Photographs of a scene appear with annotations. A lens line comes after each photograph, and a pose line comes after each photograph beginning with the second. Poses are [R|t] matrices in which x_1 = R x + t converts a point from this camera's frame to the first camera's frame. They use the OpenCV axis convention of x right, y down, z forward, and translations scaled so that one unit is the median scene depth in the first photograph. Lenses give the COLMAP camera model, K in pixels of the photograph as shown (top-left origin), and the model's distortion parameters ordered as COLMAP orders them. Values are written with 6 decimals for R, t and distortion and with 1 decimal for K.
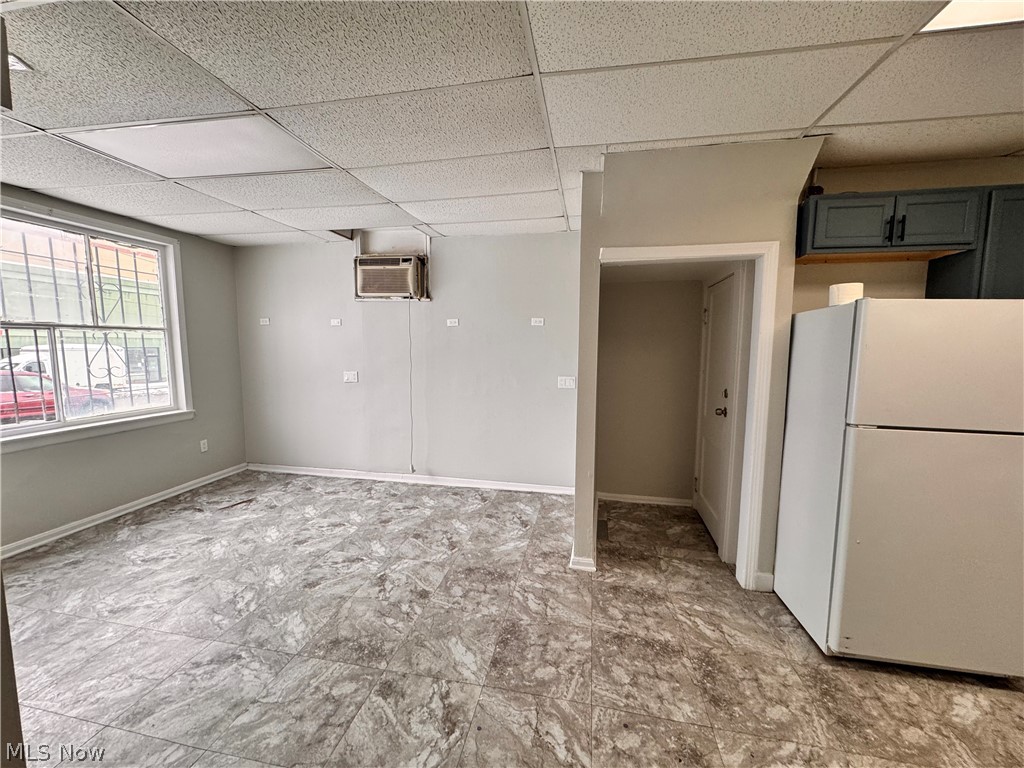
lens RADIAL K [[406.0, 0, 513.3], [0, 406.0, 381.9], [0, 0, 1]] dist [-0.000929, 0.000658]
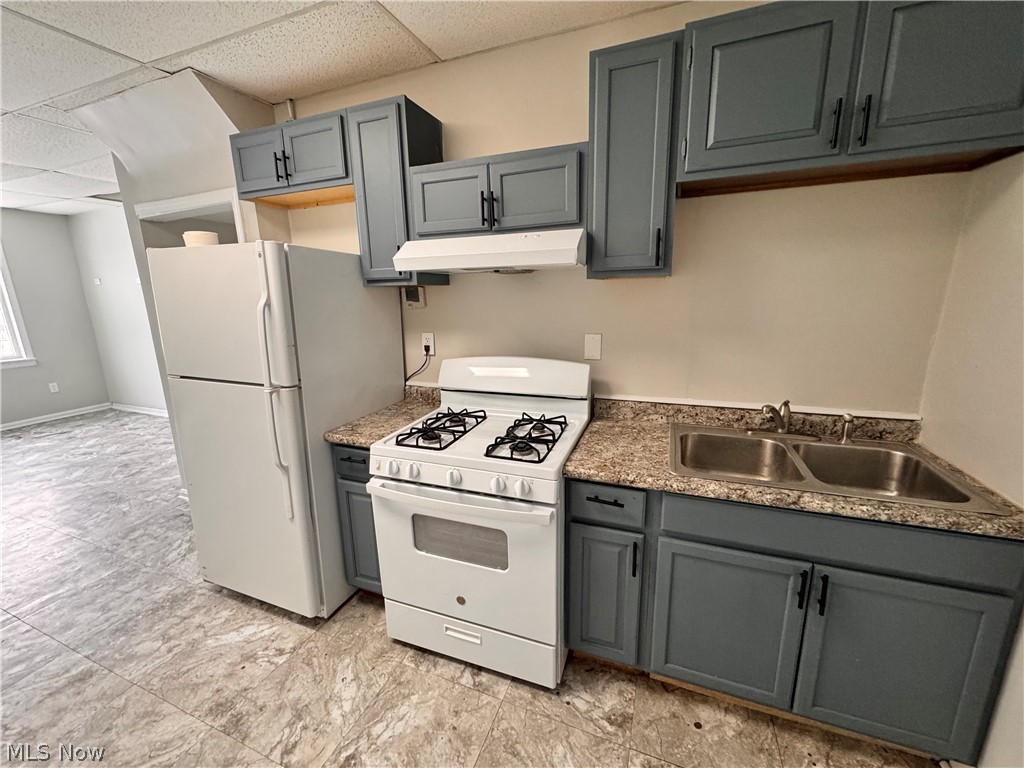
lens RADIAL K [[406.0, 0, 508.1], [0, 406.0, 384.4], [0, 0, 1]] dist [-0.000929, 0.000658]
pose [[0.982019, 0.013460, -0.188304, 1.396232], [0.011676, 0.991215, 0.131745, 0.003004], [0.188423, -0.131575, 0.973234, 0.115580]]
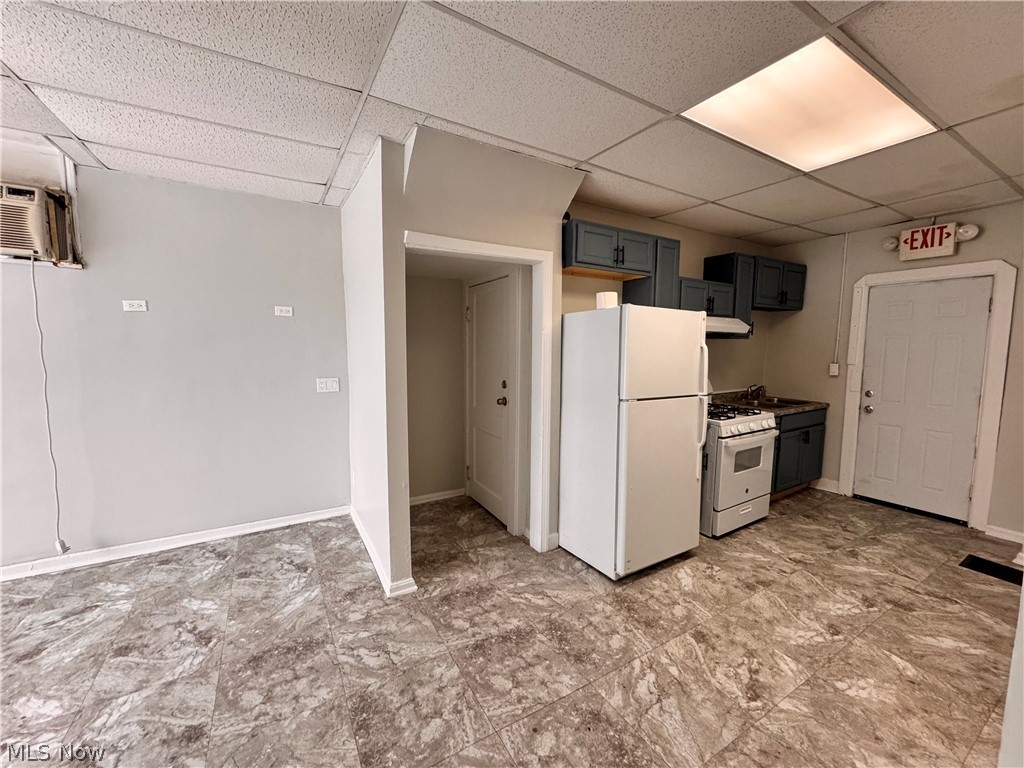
lens RADIAL K [[406.0, 0, 510.1], [0, 406.0, 382.3], [0, 0, 1]] dist [-0.000929, 0.000658]
pose [[0.750493, -0.063140, 0.657855, -0.227459], [0.060643, 0.997805, 0.026585, -0.006814], [-0.658090, 0.019943, 0.752675, 0.189616]]
